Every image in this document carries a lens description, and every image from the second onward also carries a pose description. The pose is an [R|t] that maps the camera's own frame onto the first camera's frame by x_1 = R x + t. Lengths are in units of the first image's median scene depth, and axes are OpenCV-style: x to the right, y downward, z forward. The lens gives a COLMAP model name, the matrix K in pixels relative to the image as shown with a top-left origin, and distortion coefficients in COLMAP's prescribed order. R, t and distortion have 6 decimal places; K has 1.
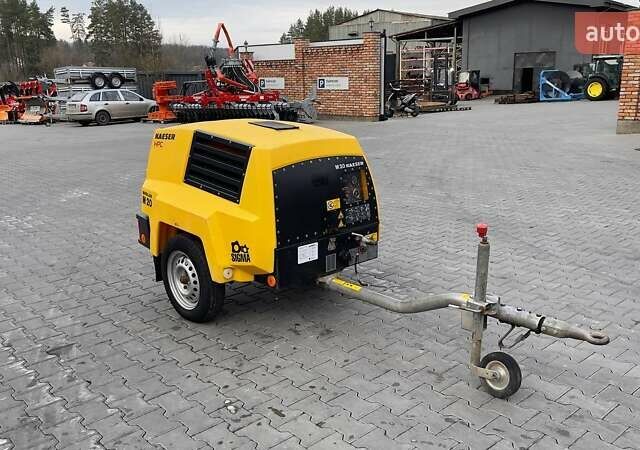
lens RADIAL K [[607.9, 0, 323.9], [0, 607.9, 224.1], [0, 0, 1]] dist [0.038020, -0.028601]
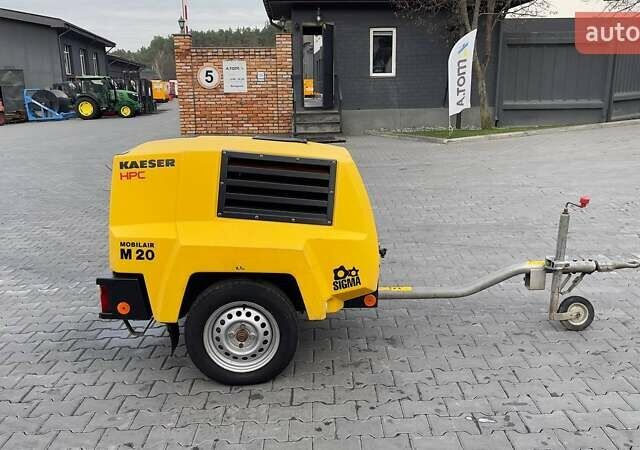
lens RADIAL K [[607.9, 0, 323.9], [0, 607.9, 224.1], [0, 0, 1]] dist [0.038020, -0.028601]
pose [[0.656203, -0.158861, 0.737673, -0.795375], [0.182493, 0.981979, 0.049135, -0.079984], [-0.732184, 0.102378, 0.673368, 0.402965]]
